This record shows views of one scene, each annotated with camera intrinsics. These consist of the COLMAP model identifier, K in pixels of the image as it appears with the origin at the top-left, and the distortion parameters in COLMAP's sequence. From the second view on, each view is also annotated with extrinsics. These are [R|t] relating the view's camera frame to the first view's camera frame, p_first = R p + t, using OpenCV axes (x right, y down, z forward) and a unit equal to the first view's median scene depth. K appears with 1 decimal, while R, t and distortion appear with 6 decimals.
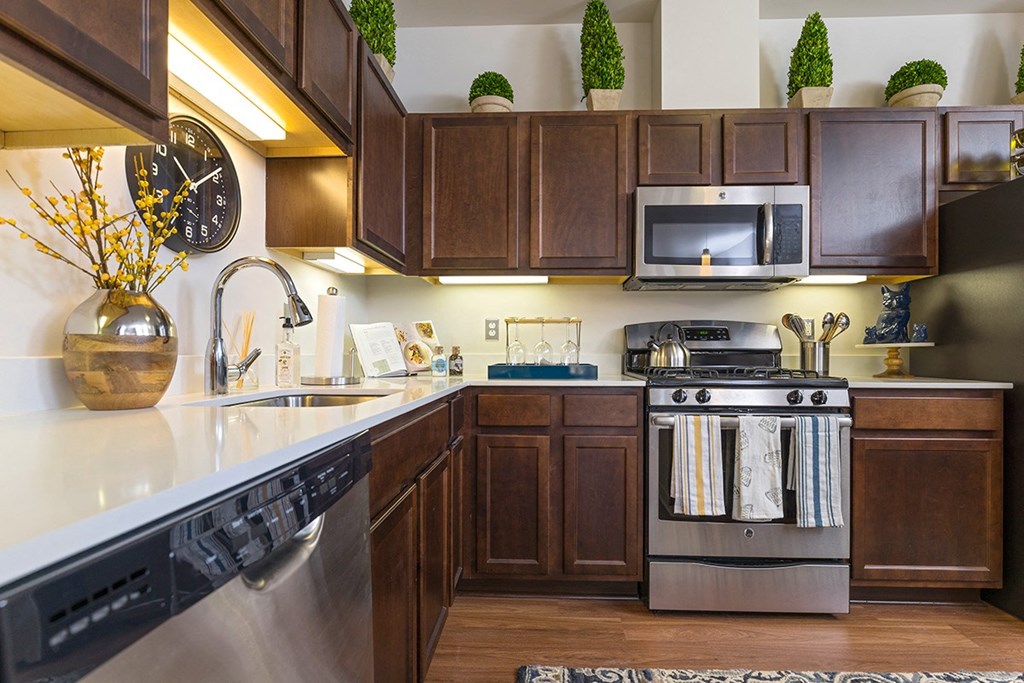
lens RADIAL K [[505.5, 0, 531.9], [0, 505.5, 352.6], [0, 0, 1]] dist [-0.004255, 0.001226]
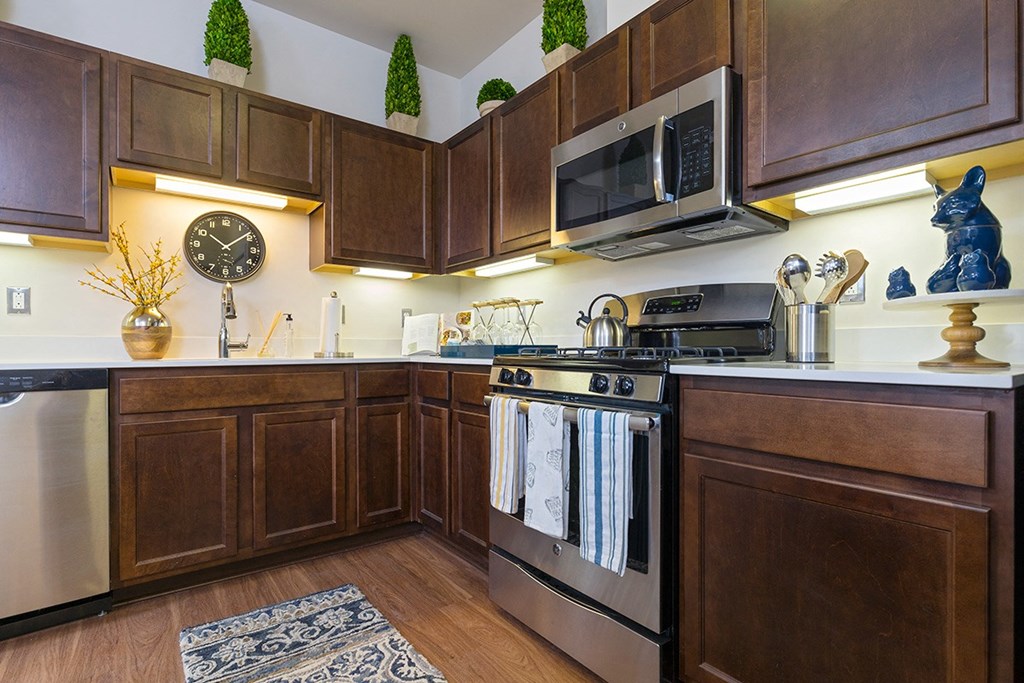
lens RADIAL K [[505.5, 0, 527.3], [0, 505.5, 346.7], [0, 0, 1]] dist [-0.004255, 0.001226]
pose [[0.642620, -0.006180, -0.766160, 0.987535], [0.004286, 0.999981, -0.004471, 0.036222], [0.766173, -0.000410, 0.642634, 0.432393]]
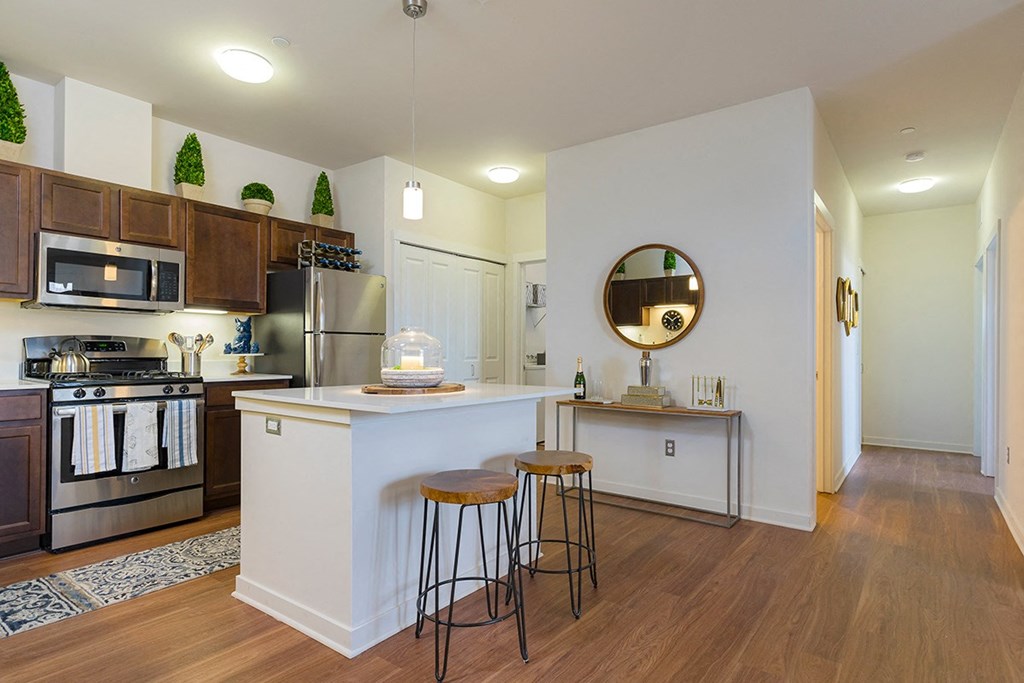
lens RADIAL K [[536.1, 0, 515.2], [0, 536.1, 348.5], [0, 0, 1]] dist [-0.011329, 0.002560]
pose [[0.568362, 0.004161, 0.822768, -0.239887], [-0.005636, 0.999983, -0.001164, -0.044580], [-0.822760, -0.003976, 0.568376, -0.842068]]
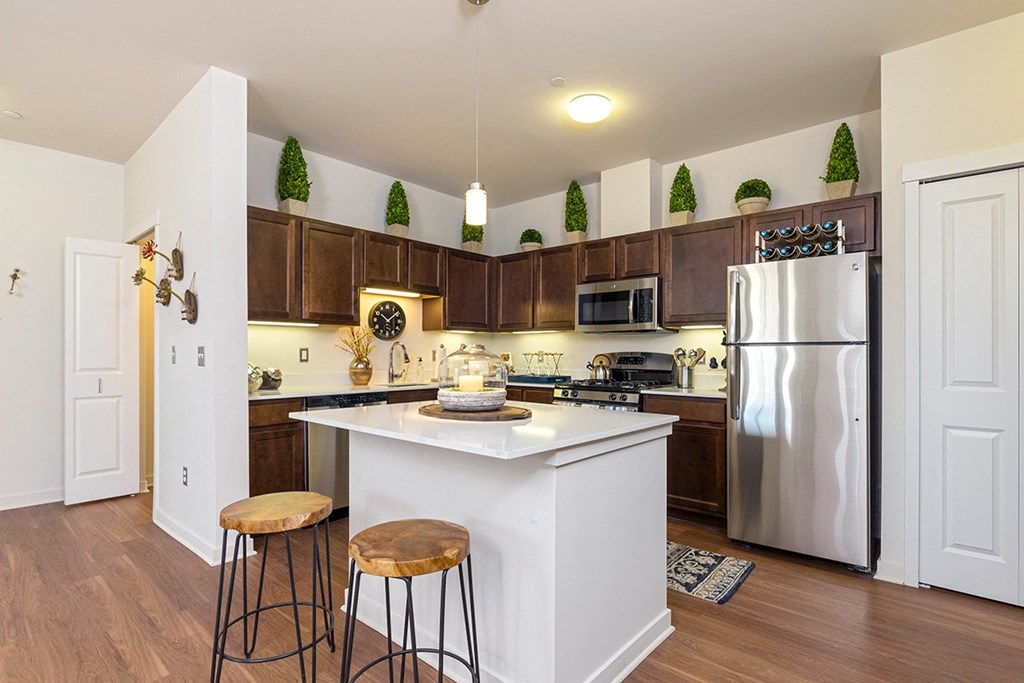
lens RADIAL K [[505.5, 0, 531.2], [0, 505.5, 352.4], [0, 0, 1]] dist [-0.004255, 0.001226]
pose [[0.786914, 0.001158, -0.617061, 1.429791], [-0.001966, 0.999998, -0.000632, -0.078275], [0.617059, 0.001710, 0.786915, -0.702518]]
